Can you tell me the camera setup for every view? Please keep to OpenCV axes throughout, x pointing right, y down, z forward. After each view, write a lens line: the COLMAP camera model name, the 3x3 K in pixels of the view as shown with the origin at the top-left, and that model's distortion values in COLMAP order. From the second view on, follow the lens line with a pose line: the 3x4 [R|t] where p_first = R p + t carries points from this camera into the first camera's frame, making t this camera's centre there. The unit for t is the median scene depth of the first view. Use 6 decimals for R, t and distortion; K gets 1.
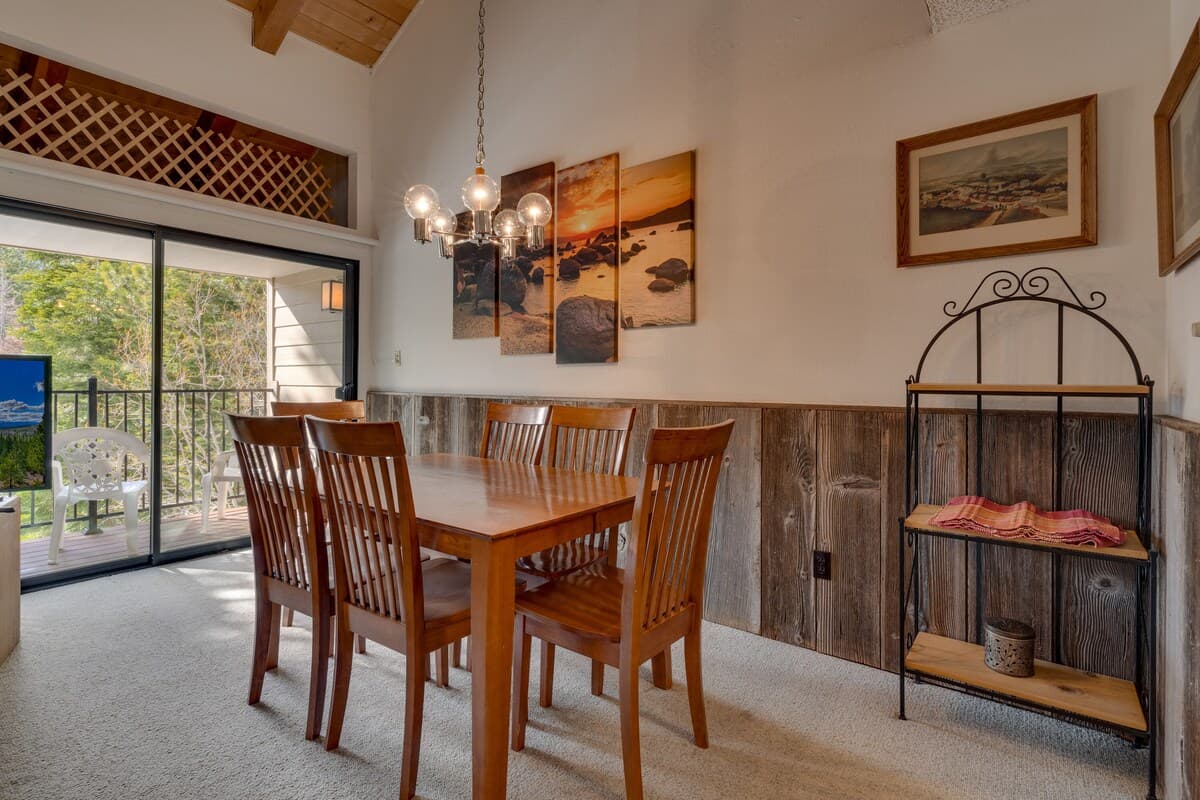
lens RADIAL K [[588.4, 0, 598.2], [0, 588.4, 383.4], [0, 0, 1]] dist [-0.002305, 0.001915]
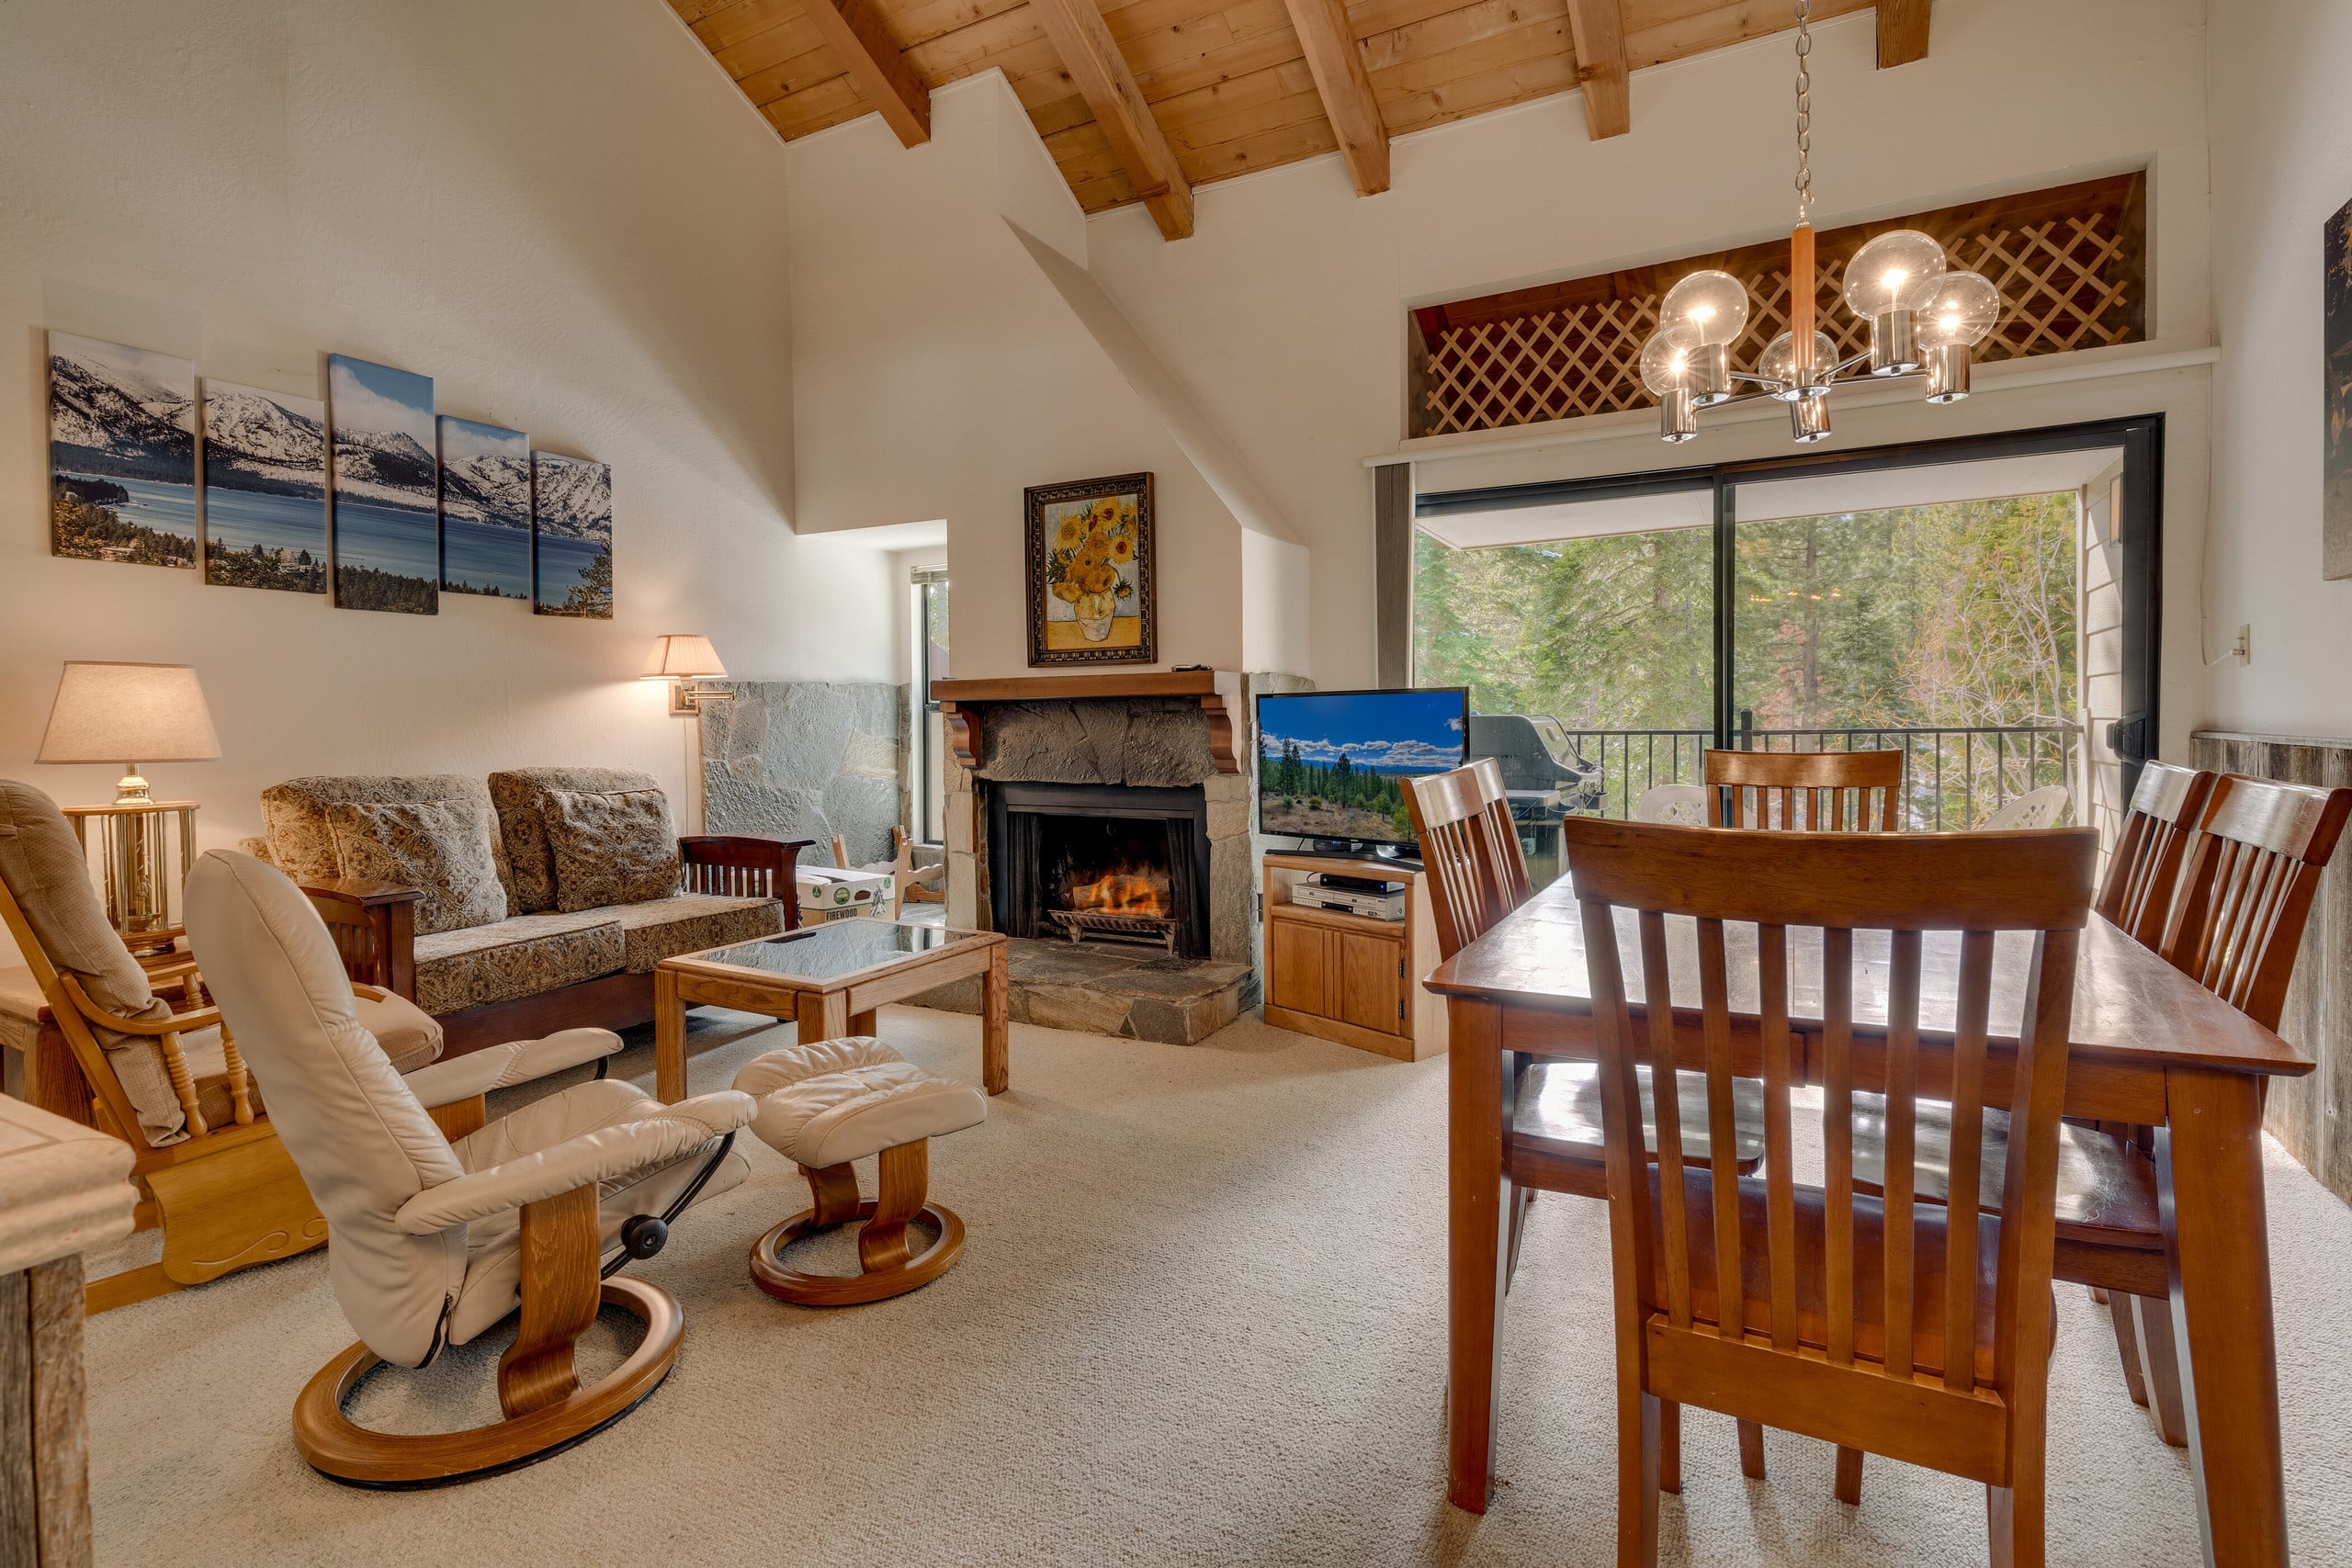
lens RADIAL K [[1153.2, 0, 1172.6], [0, 1153.2, 751.6], [0, 0, 1]] dist [-0.002305, 0.001915]
pose [[0.141708, 0.019502, -0.989716, 0.412846], [0.010745, 0.999717, 0.021238, 0.003265], [0.989850, -0.013644, 0.141459, 0.279047]]
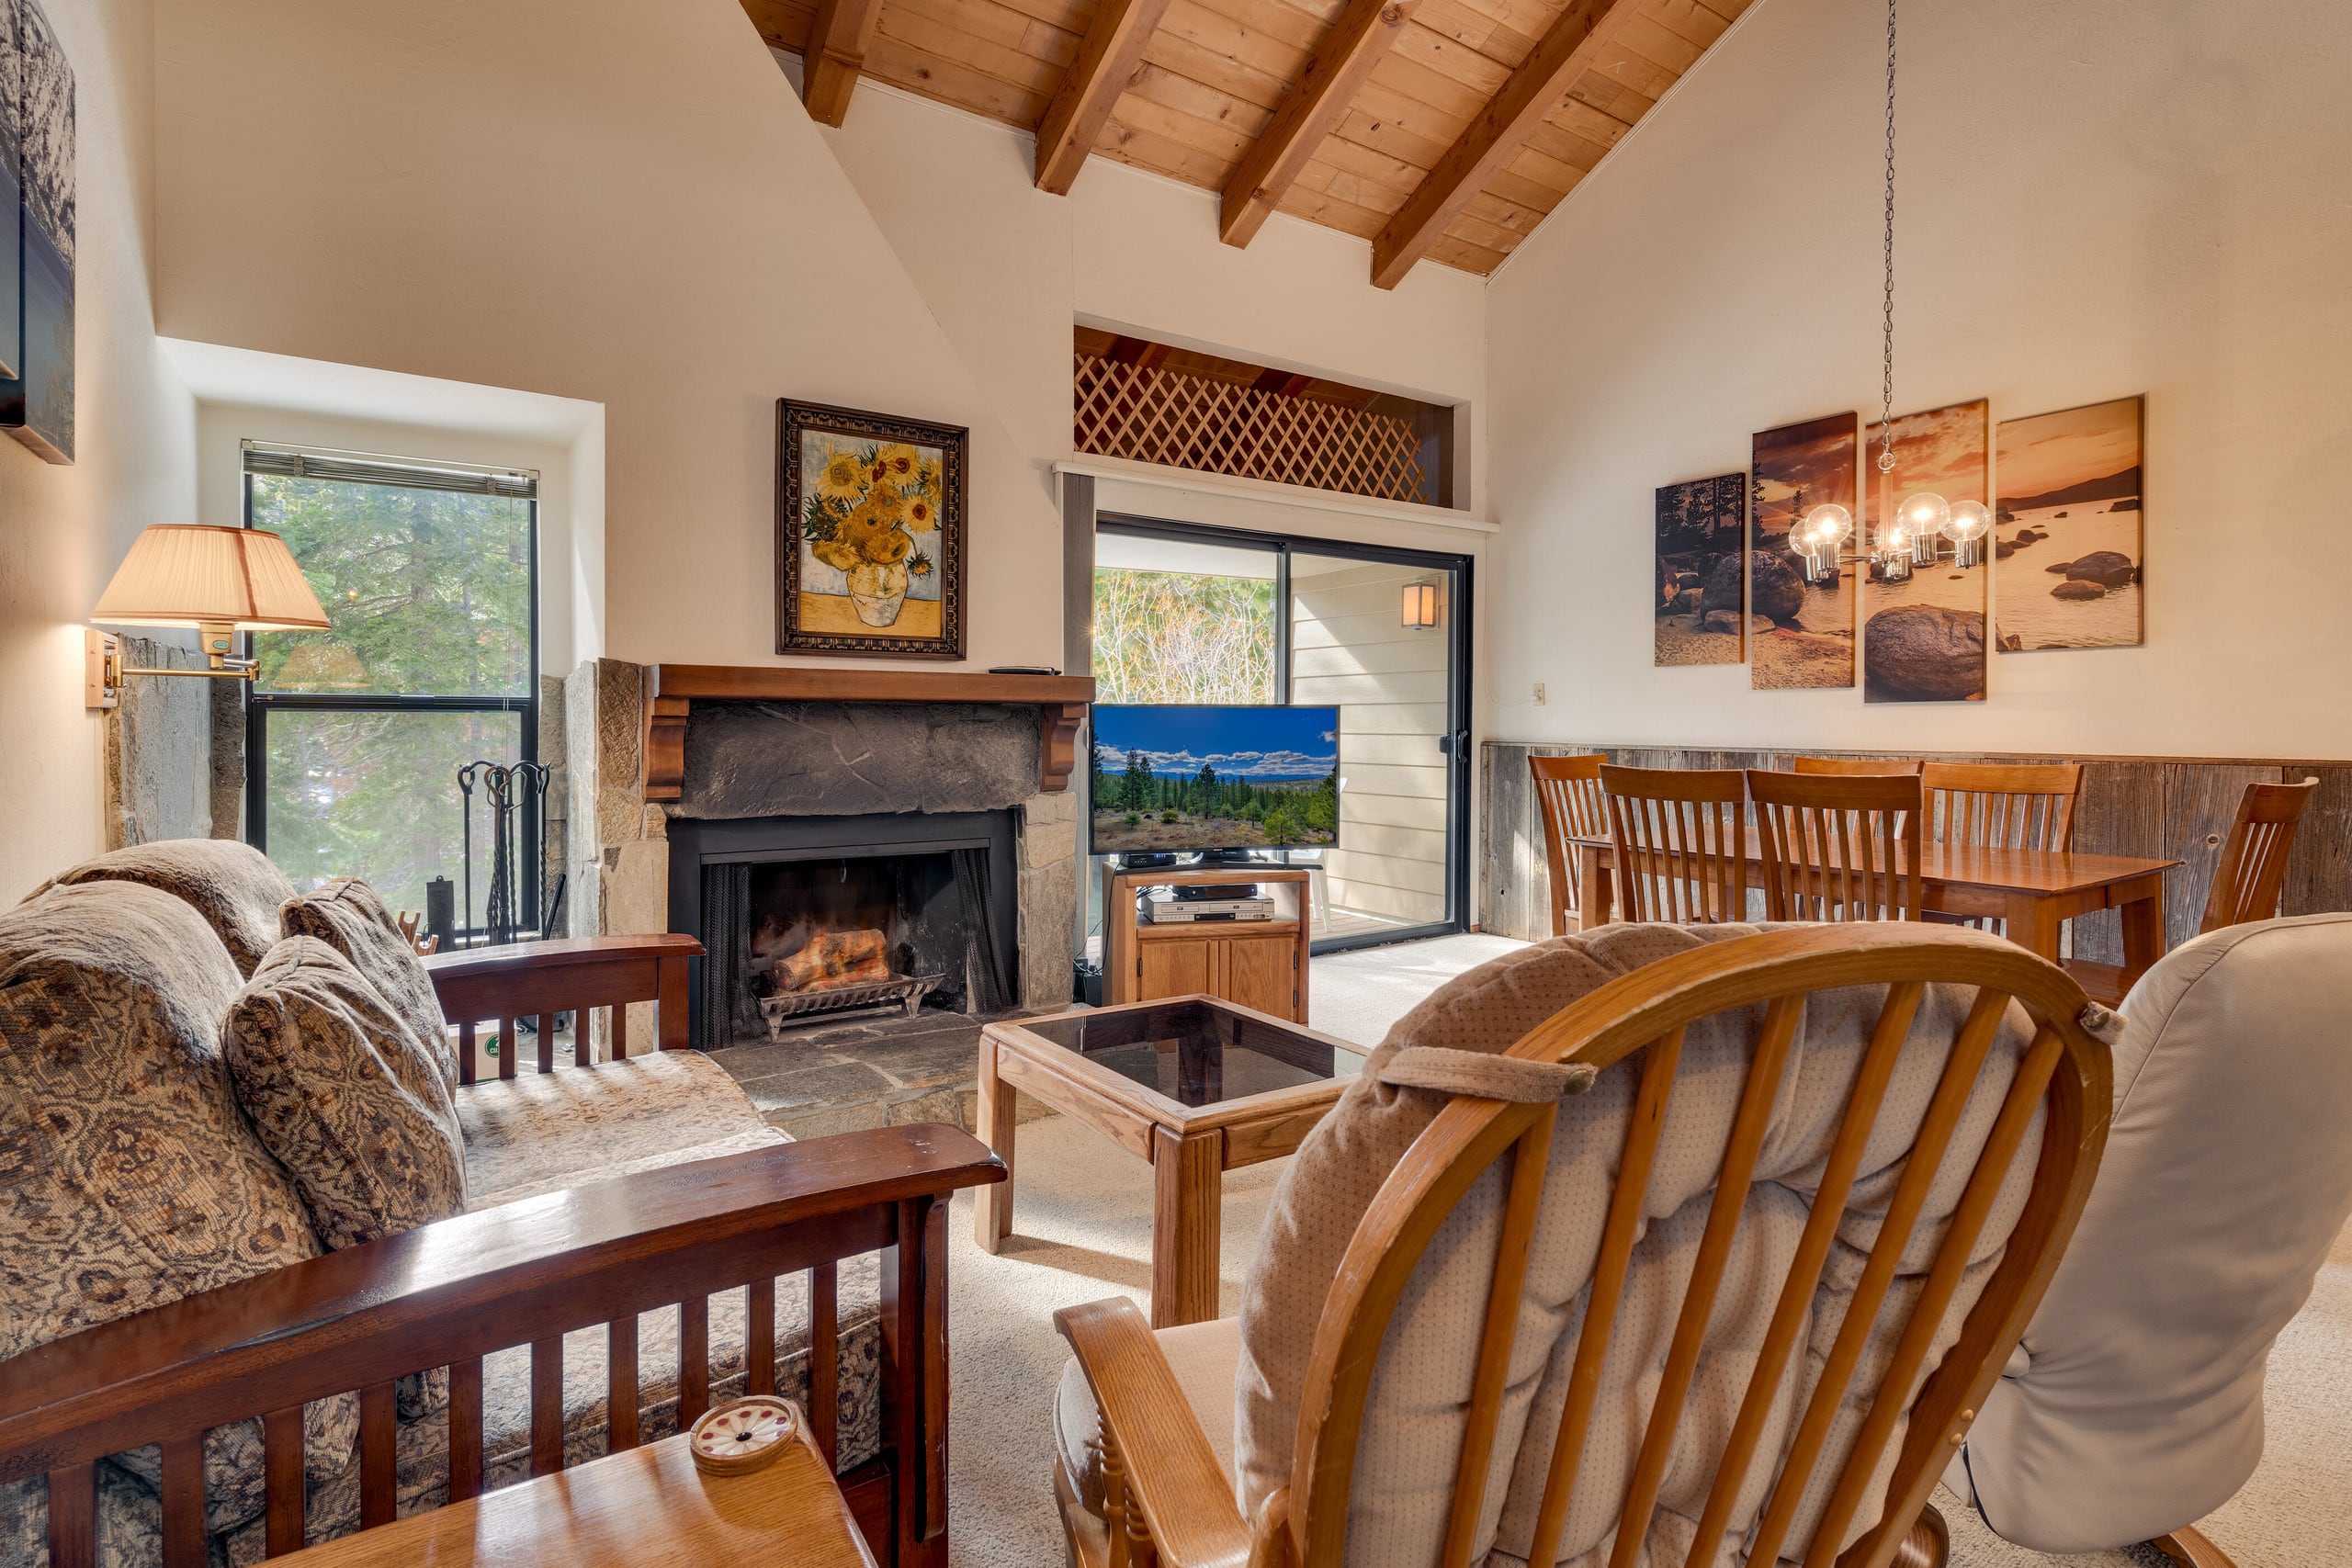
lens RADIAL K [[1116.7, 0, 1171.4], [0, 1116.7, 734.1], [0, 0, 1]] dist [-0.016235, 0.000603]
pose [[0.942332, -0.001235, -0.334678, -0.400669], [0.003977, 0.999964, 0.007506, -0.008992], [0.334656, -0.008404, 0.942303, -0.508059]]
